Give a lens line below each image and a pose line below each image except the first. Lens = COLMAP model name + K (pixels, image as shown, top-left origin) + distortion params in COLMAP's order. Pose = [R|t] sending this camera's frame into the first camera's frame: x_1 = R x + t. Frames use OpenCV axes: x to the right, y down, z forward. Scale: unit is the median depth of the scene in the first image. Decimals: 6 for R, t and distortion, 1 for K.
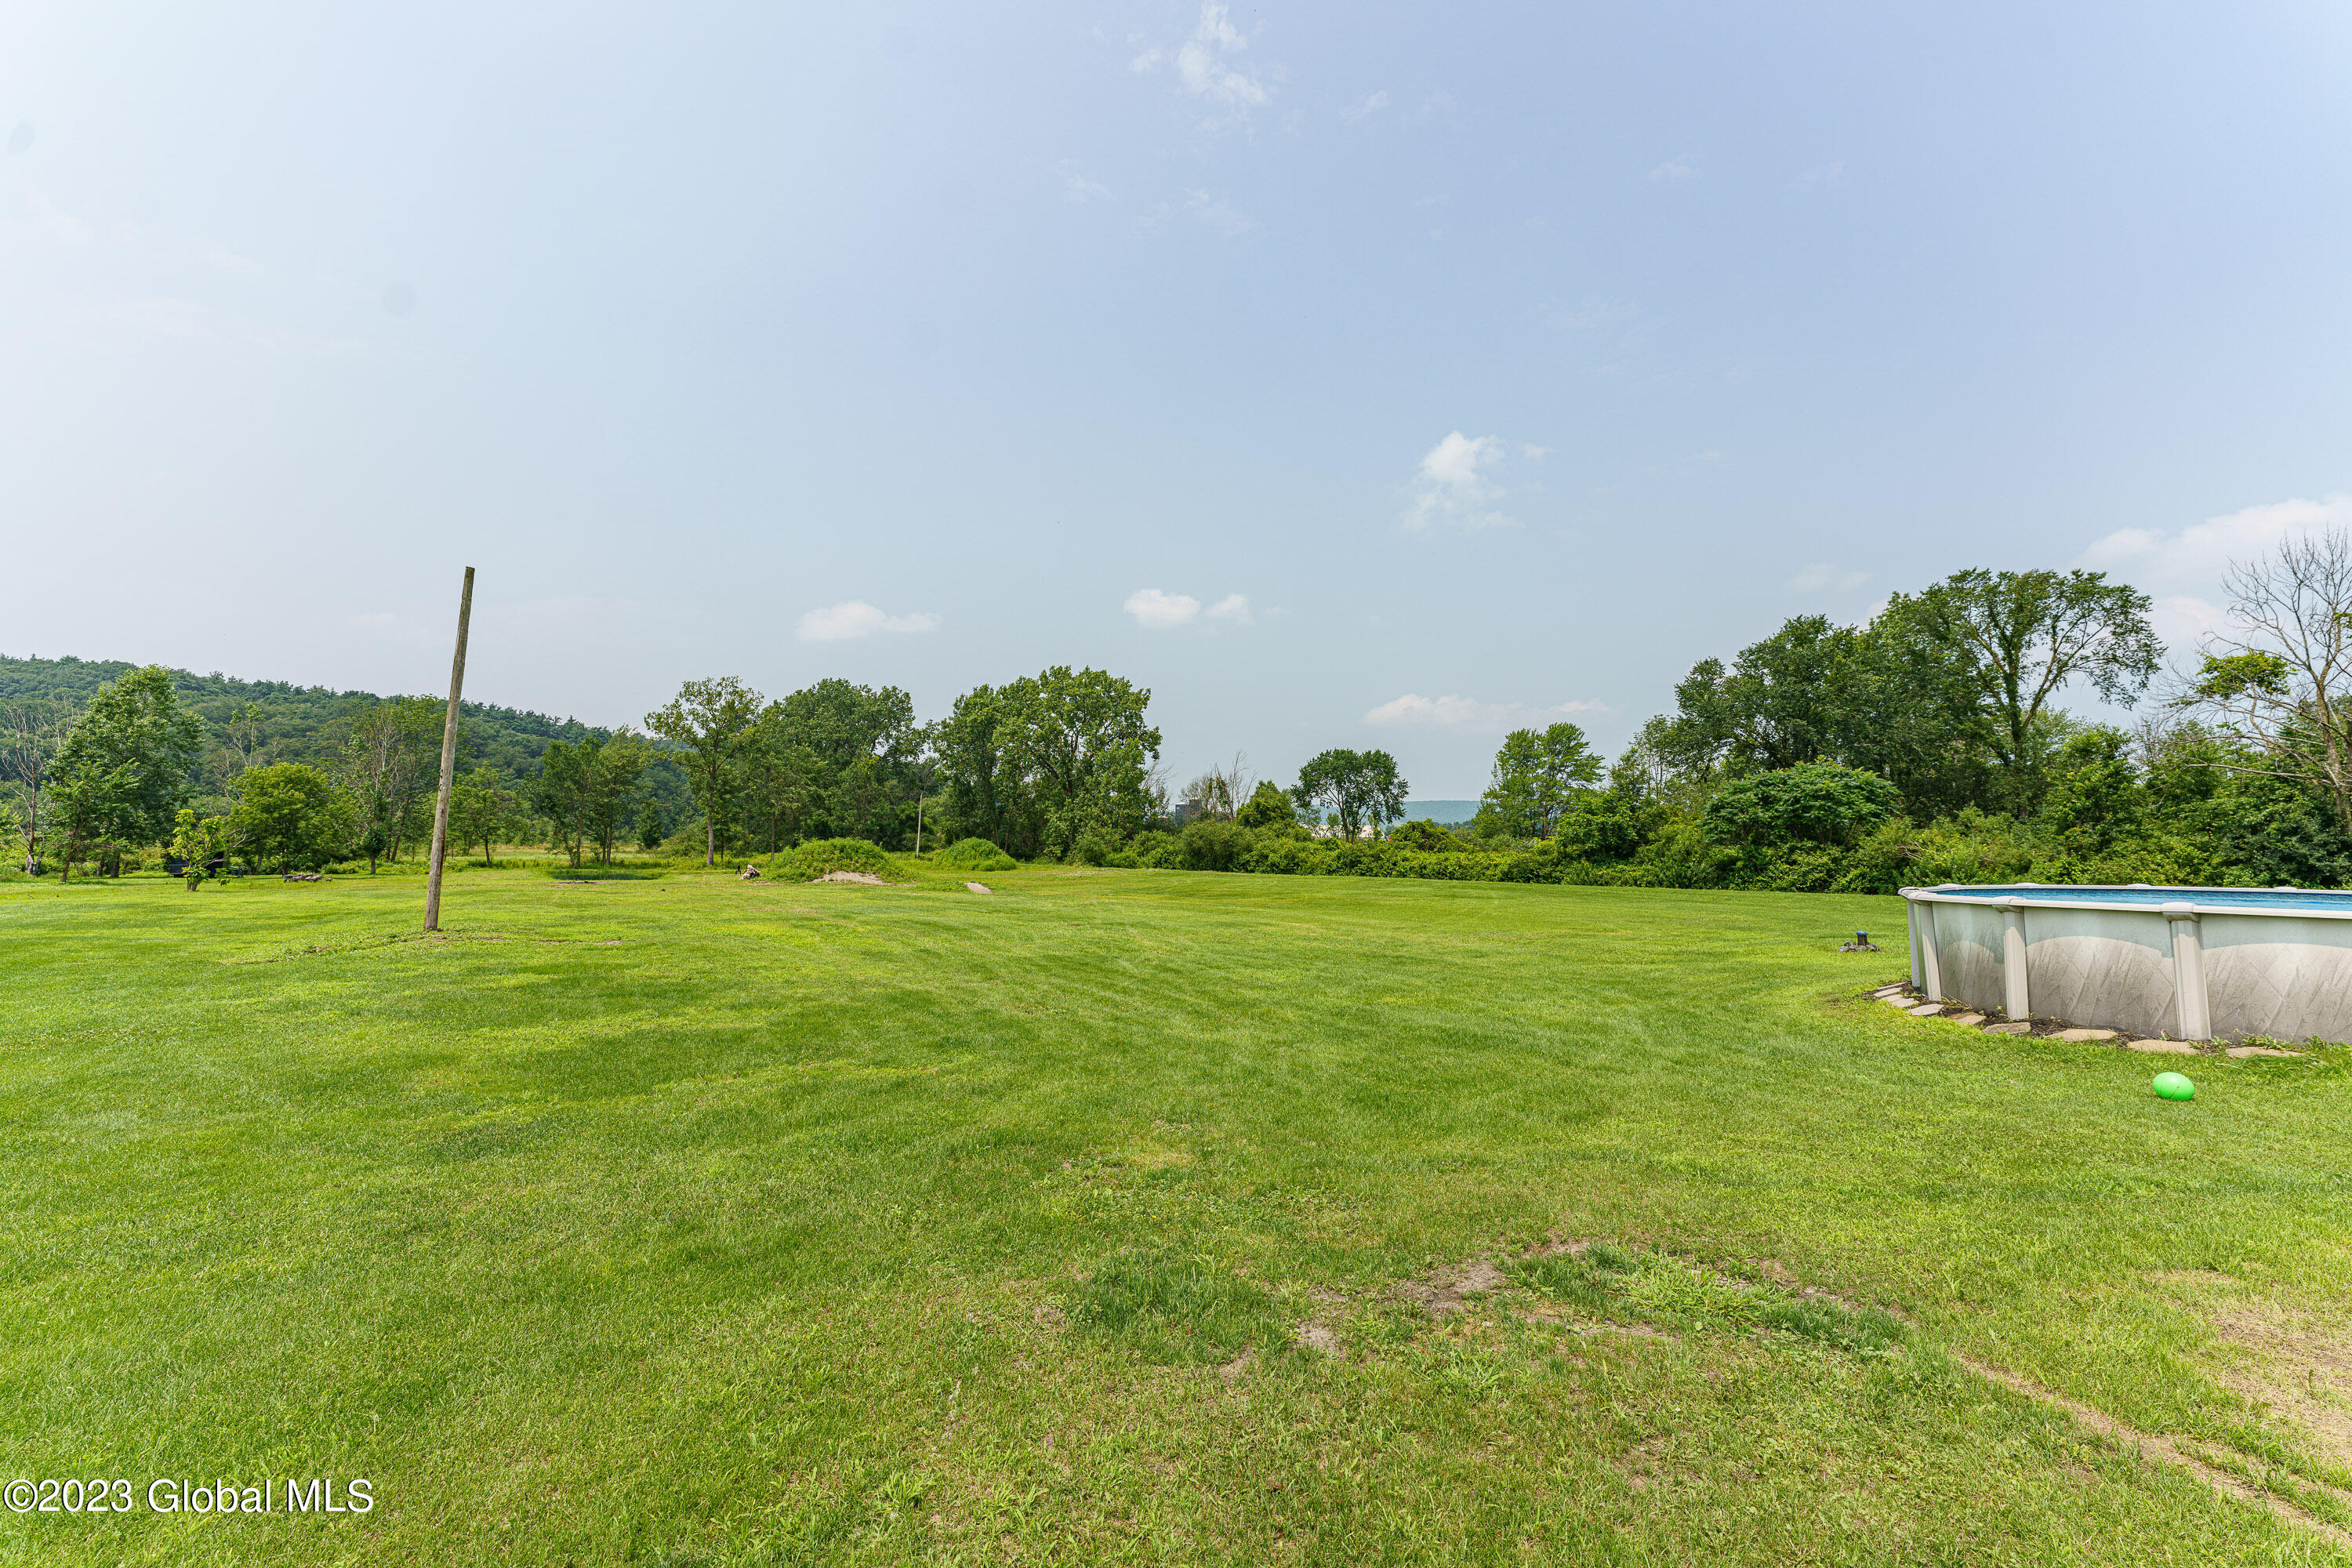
lens RADIAL K [[939.6, 0, 1181.6], [0, 939.6, 818.9], [0, 0, 1]] dist [-0.002914, 0.000694]
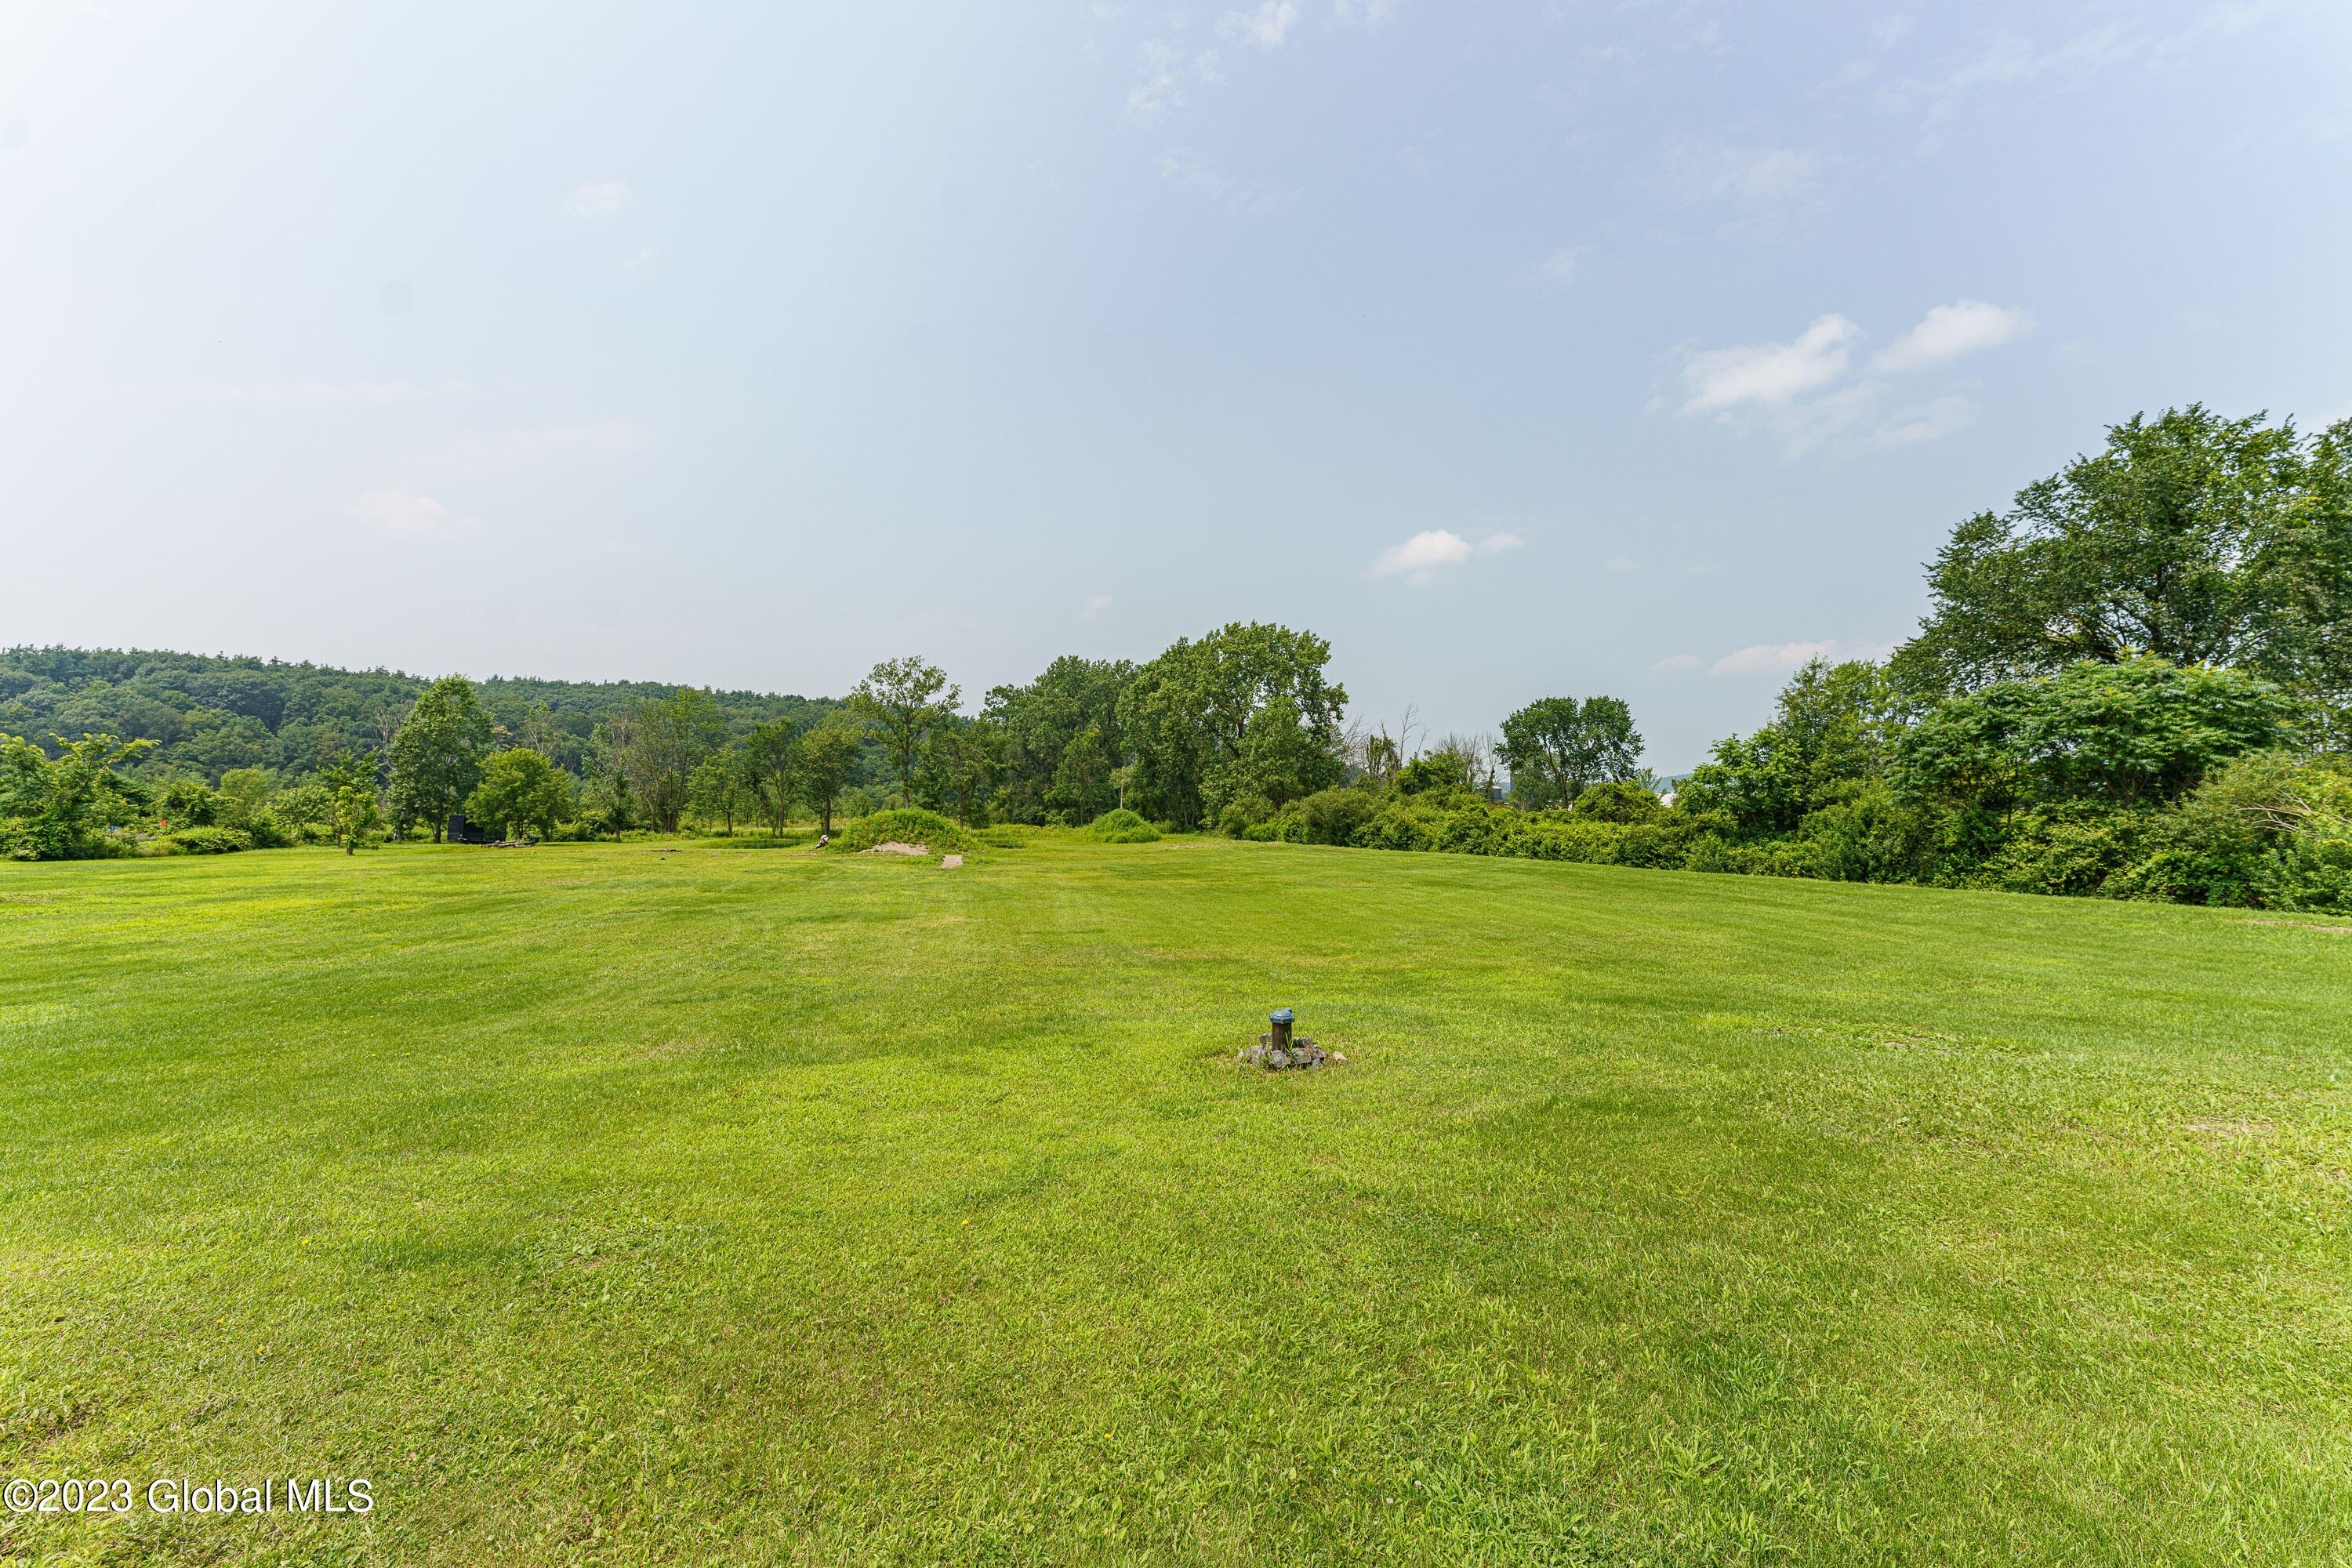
lens RADIAL K [[939.6, 0, 1177.3], [0, 939.6, 771.0], [0, 0, 1]] dist [-0.002914, 0.000694]
pose [[0.928983, -0.020168, -0.369572, 0.202784], [0.011582, 0.999609, -0.025436, 0.007725], [0.369941, 0.019350, 0.928854, 0.154052]]
